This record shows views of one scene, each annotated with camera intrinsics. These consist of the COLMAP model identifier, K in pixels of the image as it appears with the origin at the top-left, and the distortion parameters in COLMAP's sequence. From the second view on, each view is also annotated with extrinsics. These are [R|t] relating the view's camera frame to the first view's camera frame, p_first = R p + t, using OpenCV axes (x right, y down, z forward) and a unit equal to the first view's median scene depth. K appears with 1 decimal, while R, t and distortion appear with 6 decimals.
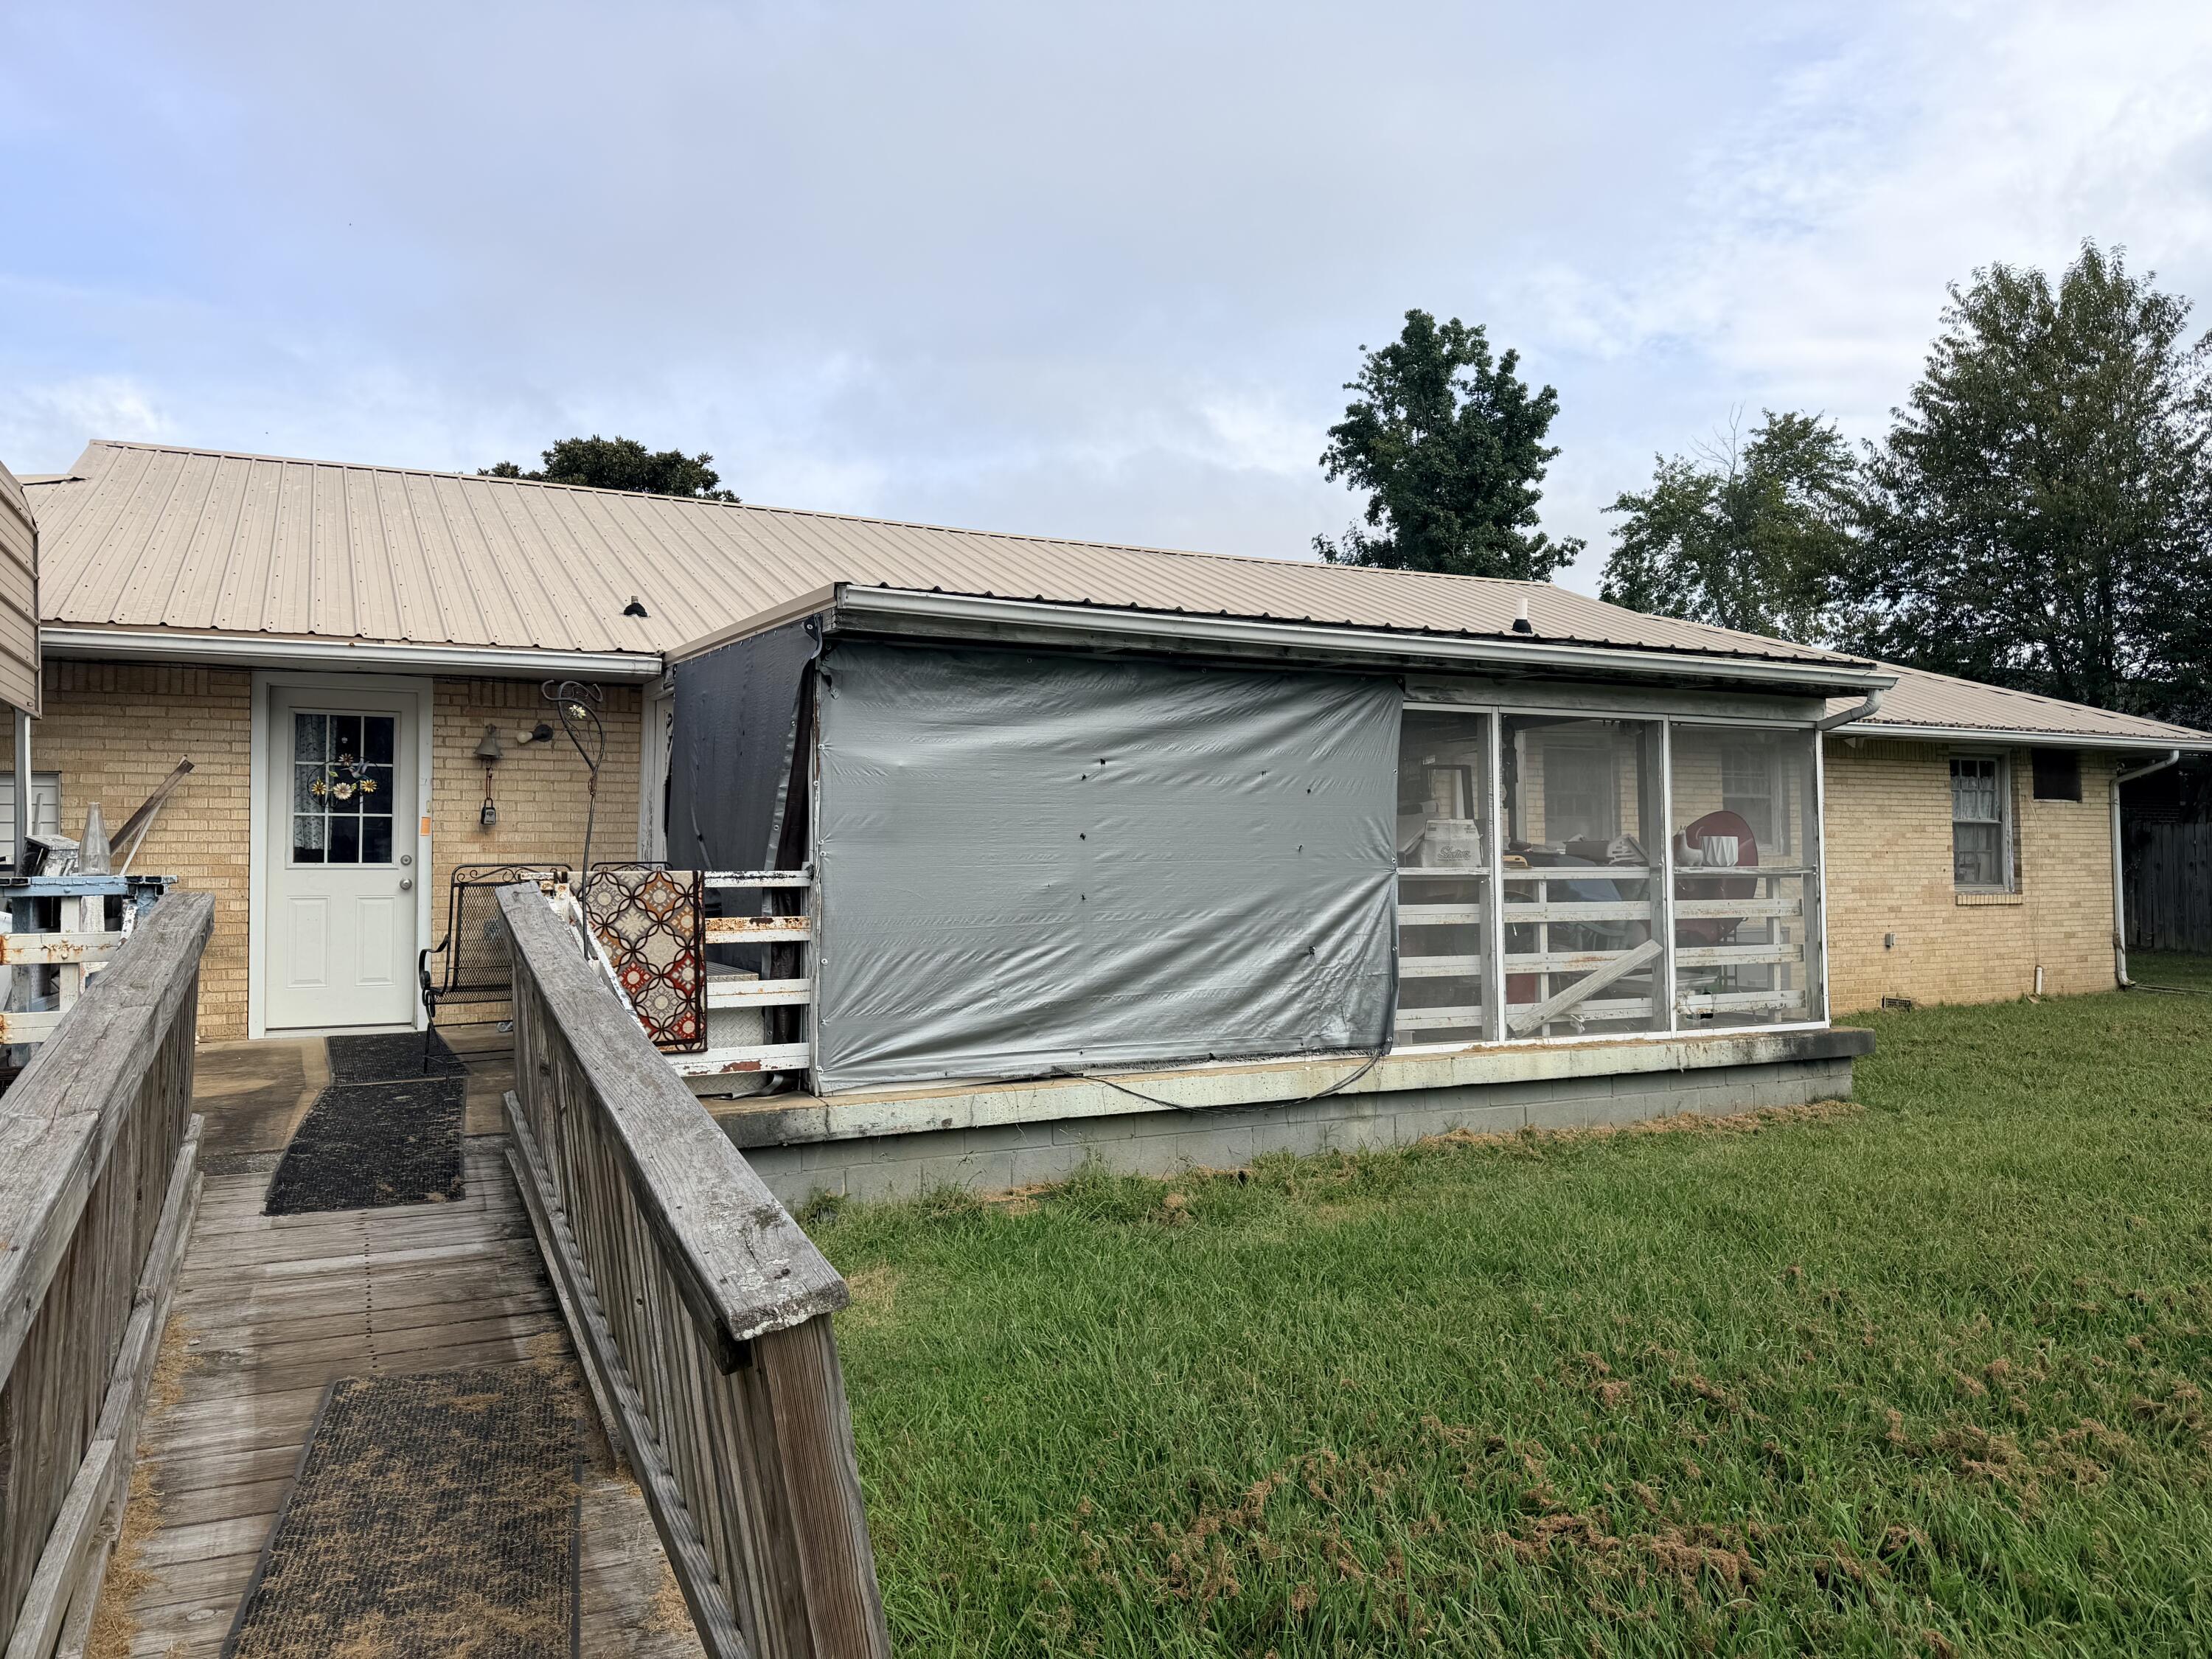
lens RADIAL K [[1559.5, 0, 1106.0], [0, 1559.5, 829.5], [0, 0, 1]] dist [-0.000700, -0.001886]
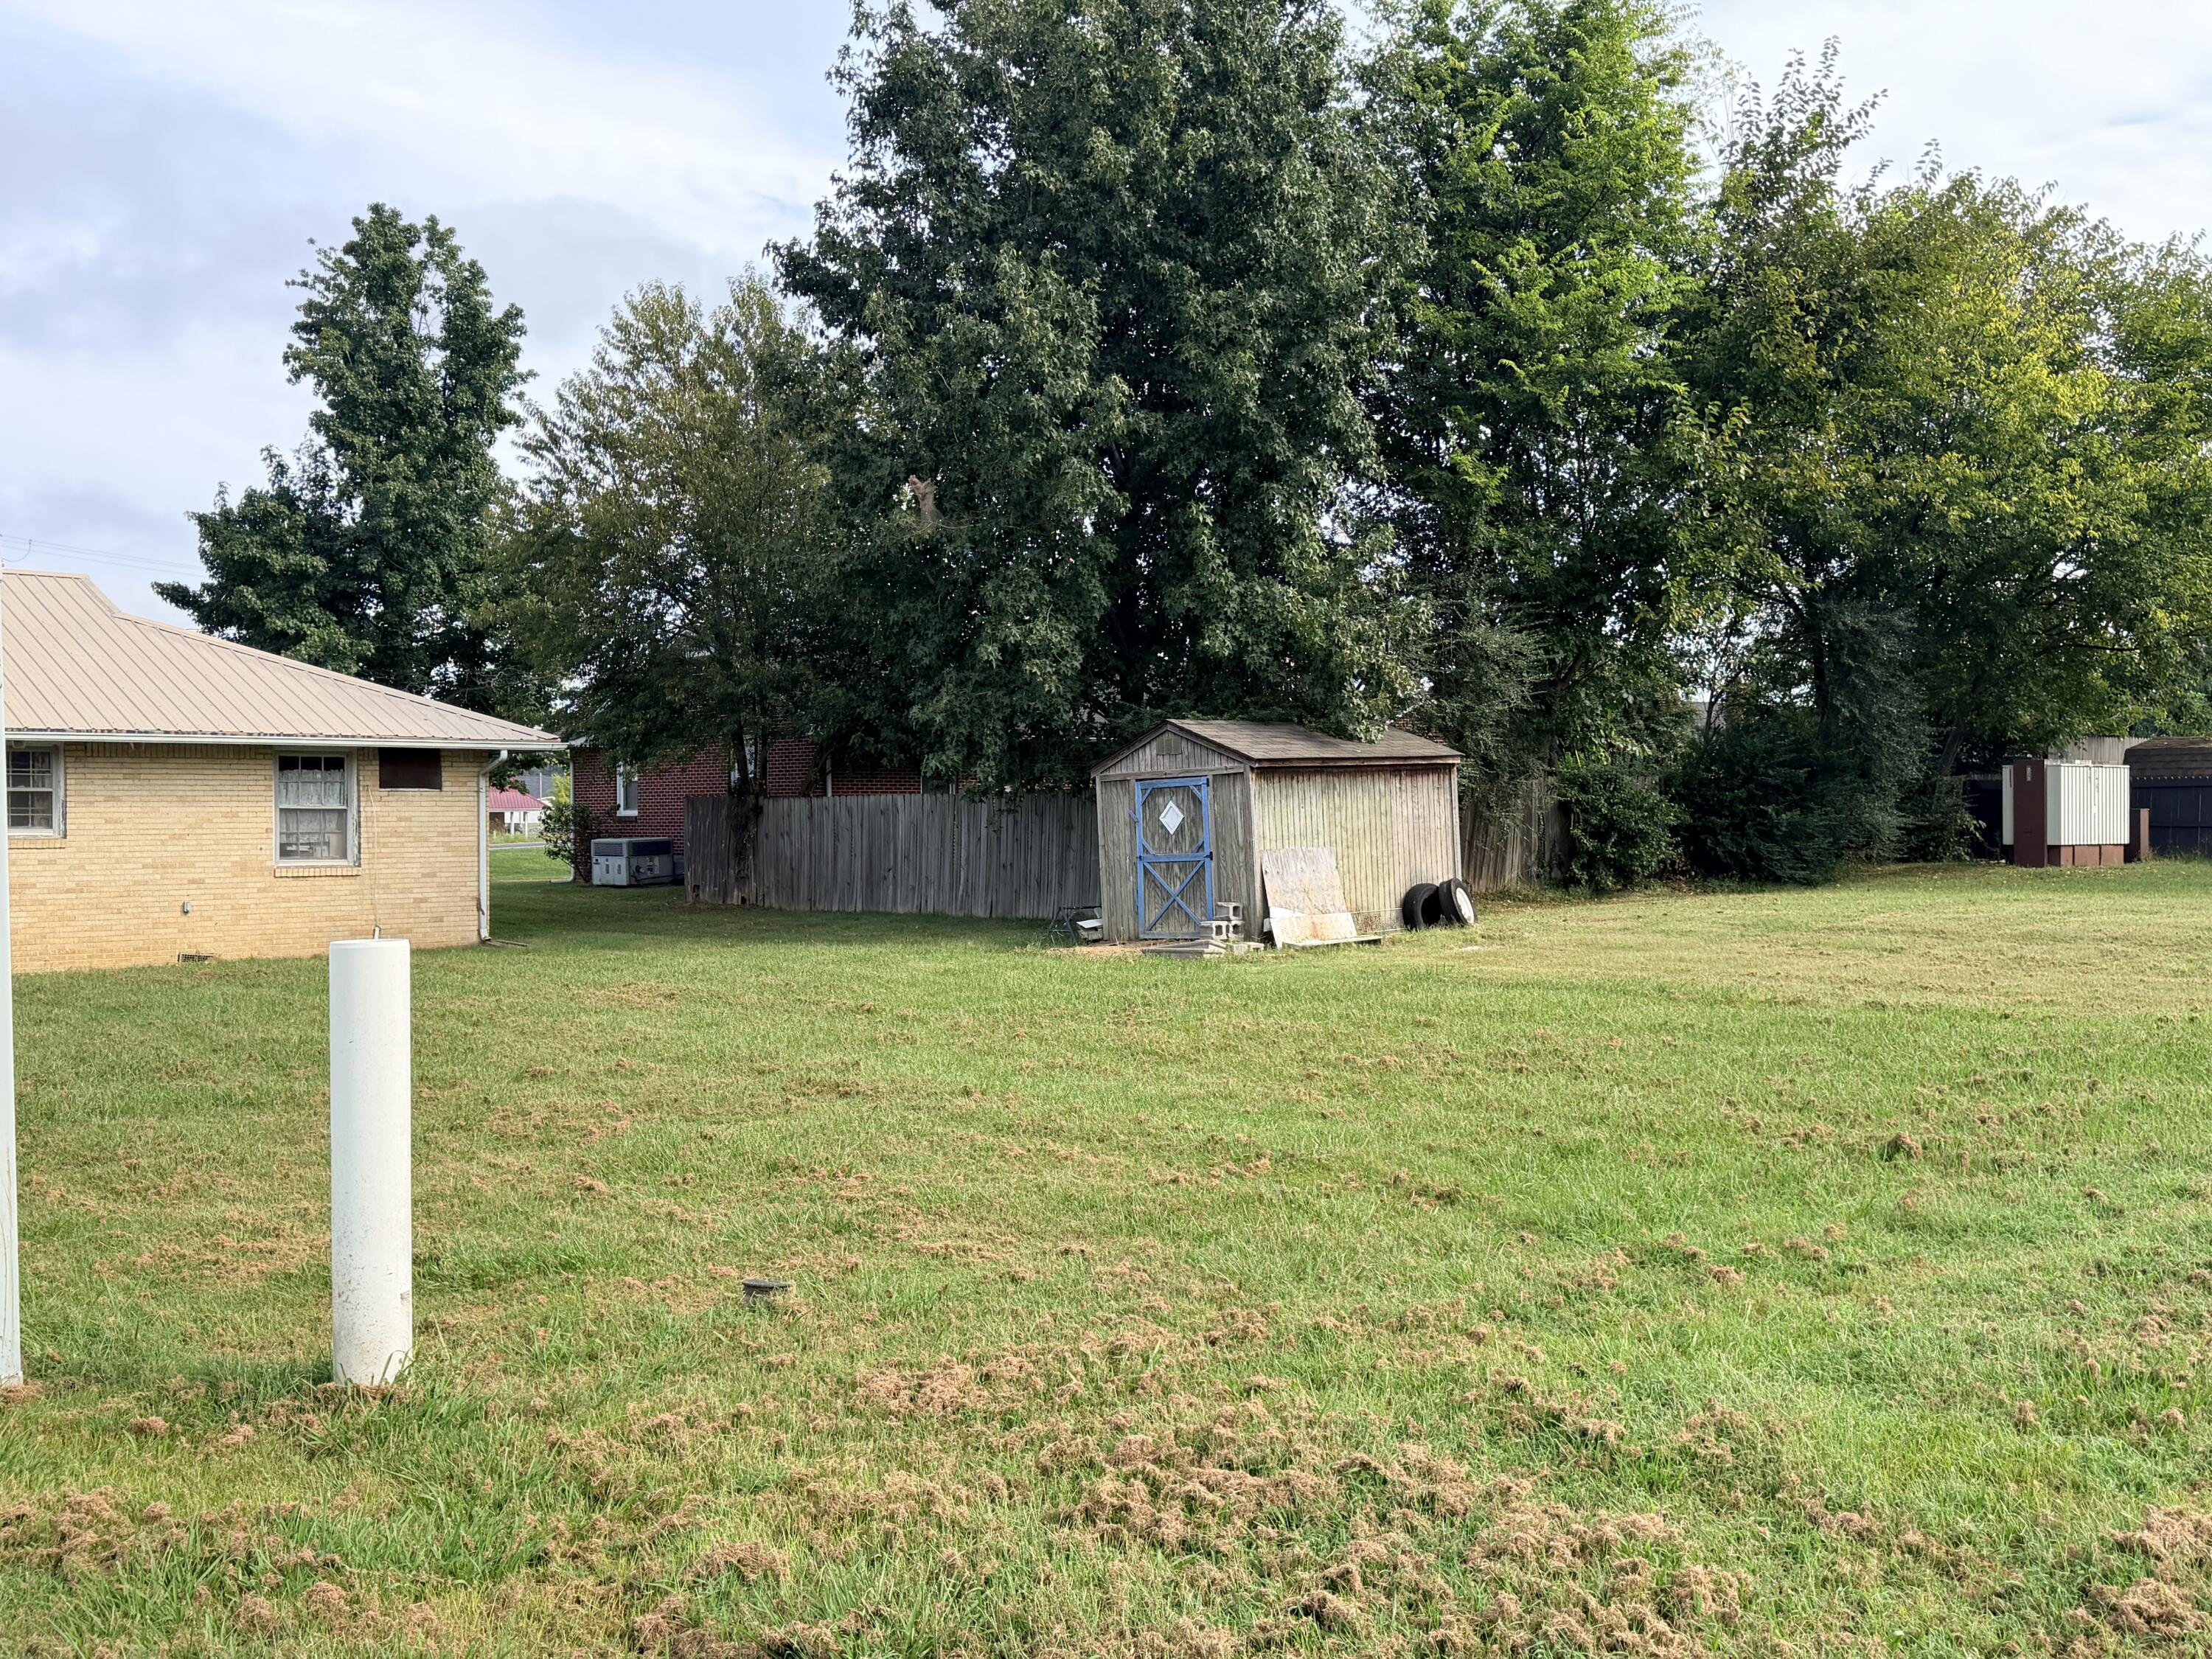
lens RADIAL K [[1988.5, 0, 1106.0], [0, 1988.5, 829.5], [0, 0, 1]] dist [-0.001426, -0.003125]
pose [[0.949125, 0.003621, 0.314879, 0.634421], [-0.016196, 0.999172, 0.037328, -0.054049], [-0.314483, -0.040529, 0.948397, -0.643725]]
